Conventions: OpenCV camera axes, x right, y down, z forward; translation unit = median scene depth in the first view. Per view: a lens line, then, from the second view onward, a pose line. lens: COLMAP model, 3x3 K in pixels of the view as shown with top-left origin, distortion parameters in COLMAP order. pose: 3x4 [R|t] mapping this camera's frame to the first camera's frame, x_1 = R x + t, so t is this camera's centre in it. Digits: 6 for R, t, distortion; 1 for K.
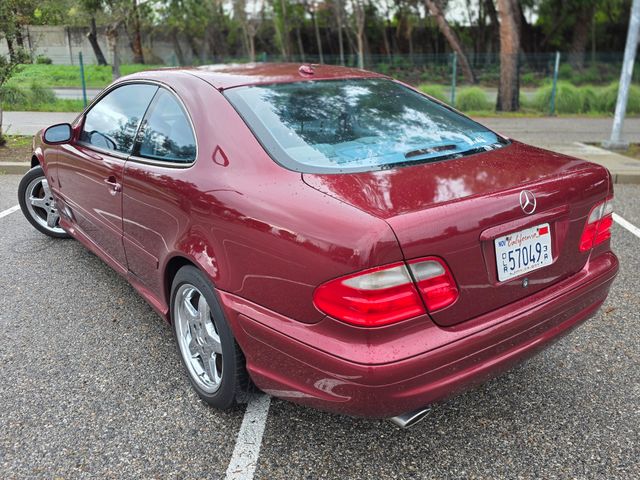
lens RADIAL K [[562.5, 0, 313.8], [0, 562.5, 237.4], [0, 0, 1]] dist [0.041604, 0.000570]
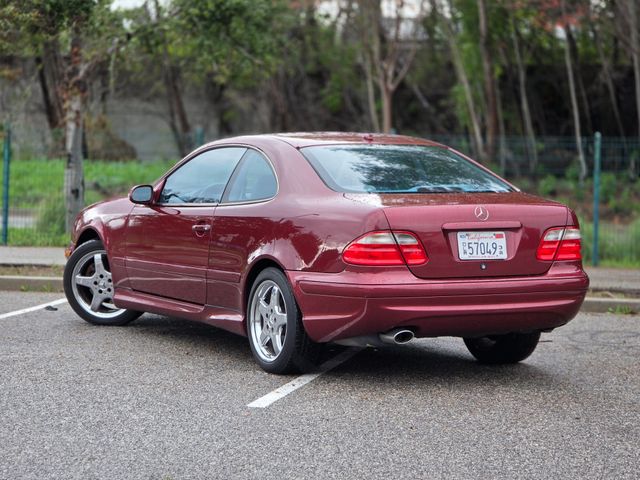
lens RADIAL K [[2113.1, 0, 320.0], [0, 2113.1, 240.0], [0, 0, 1]] dist [0.246740, 0.529257]
pose [[0.989132, 0.026789, -0.144567, 0.111065], [-0.064005, 0.963658, -0.259357, 0.223634], [0.132365, 0.265791, 0.954900, -0.669032]]
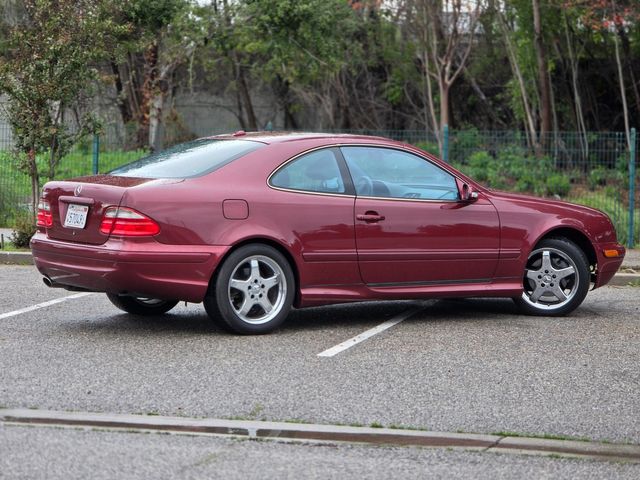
lens RADIAL K [[2113.1, 0, 320.0], [0, 2113.1, 240.0], [0, 0, 1]] dist [0.246740, 0.529257]
pose [[0.984401, 0.026569, -0.173922, 0.140642], [-0.070696, 0.964952, -0.252726, 0.274352], [0.161112, 0.261080, 0.951777, -0.840256]]
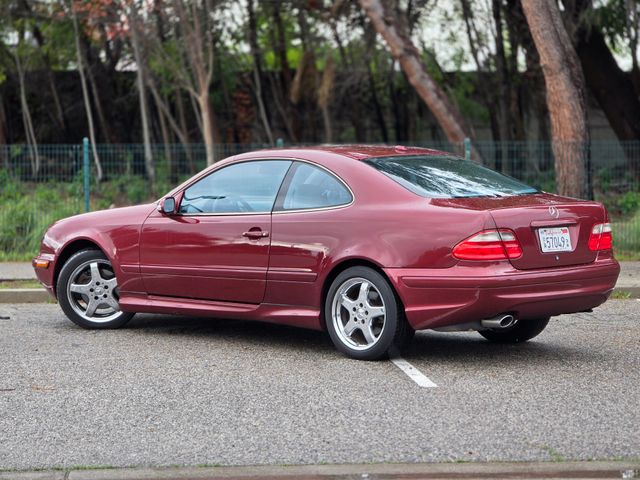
lens RADIAL K [[2113.1, 0, 320.0], [0, 2113.1, 240.0], [0, 0, 1]] dist [0.246740, 0.529257]
pose [[0.982921, -0.009648, 0.183777, -0.233407], [0.058210, 0.963651, -0.260746, 0.252708], [-0.174581, 0.266990, 0.947754, -0.766094]]
